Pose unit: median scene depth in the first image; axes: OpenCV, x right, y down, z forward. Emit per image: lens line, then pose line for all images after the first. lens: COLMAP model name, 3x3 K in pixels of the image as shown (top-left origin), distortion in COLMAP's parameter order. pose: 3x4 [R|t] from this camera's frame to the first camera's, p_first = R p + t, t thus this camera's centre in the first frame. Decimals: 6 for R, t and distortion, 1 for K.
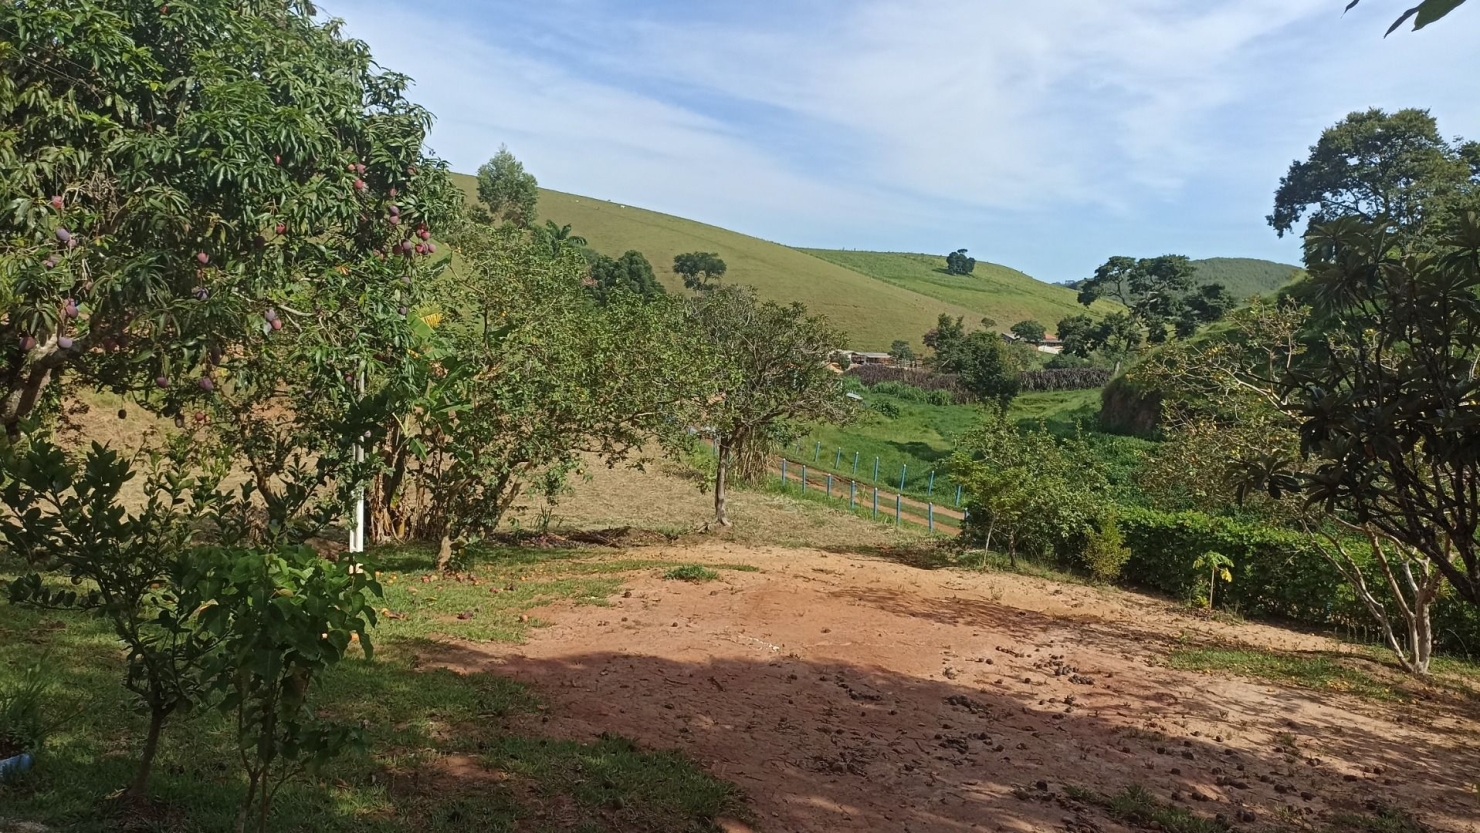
lens RADIAL K [[1087.4, 0, 744.7], [0, 1087.4, 417.1], [0, 0, 1]] dist [0.030020, -0.029000]
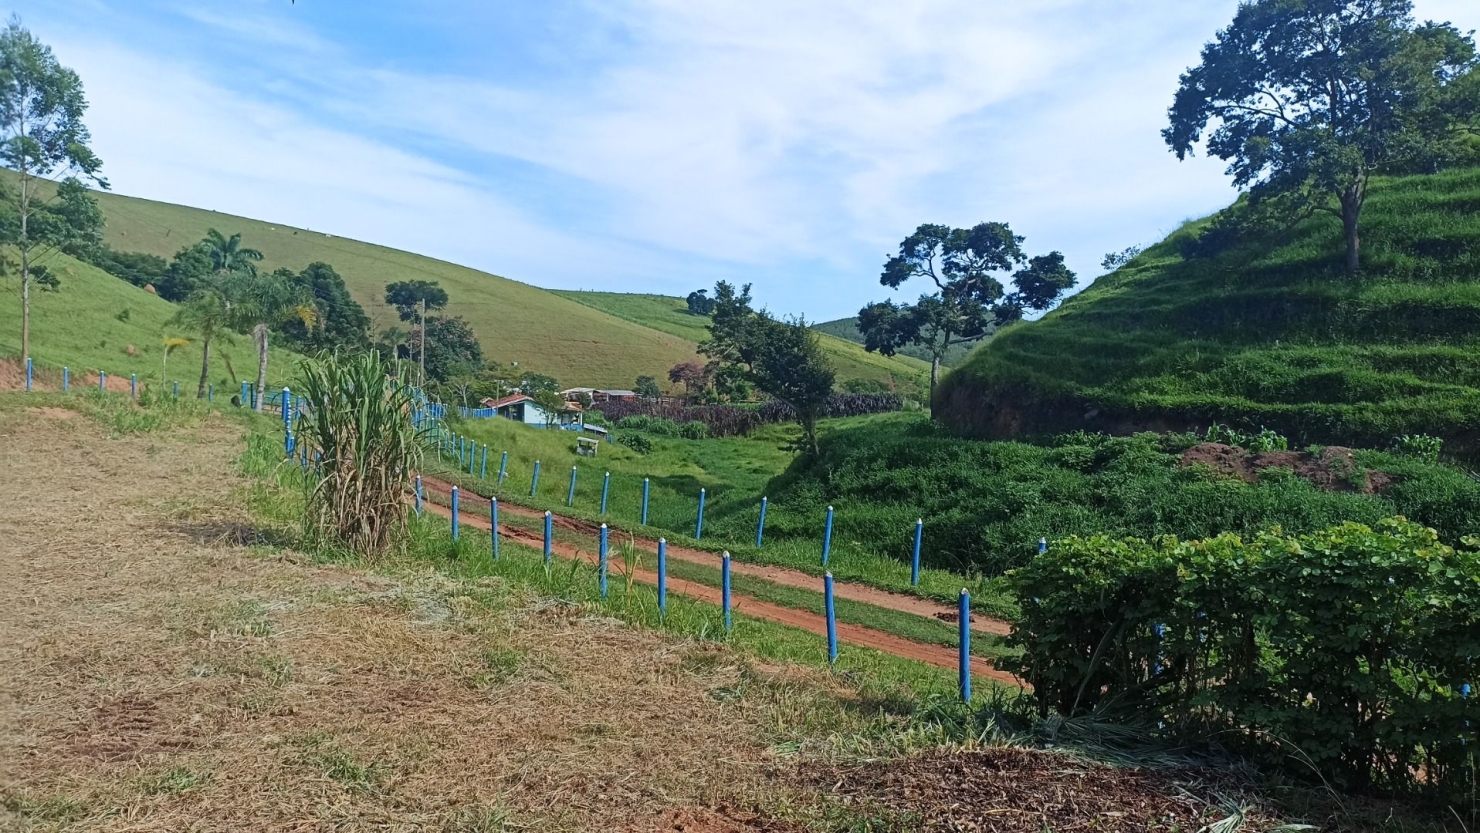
lens RADIAL K [[1087.4, 0, 749.5], [0, 1087.4, 423.1], [0, 0, 1]] dist [0.030020, -0.029000]
pose [[0.970916, -0.028396, 0.237732, 0.012853], [0.037639, 0.998698, -0.034430, 0.008303], [-0.236445, 0.042376, 0.970720, 0.132438]]
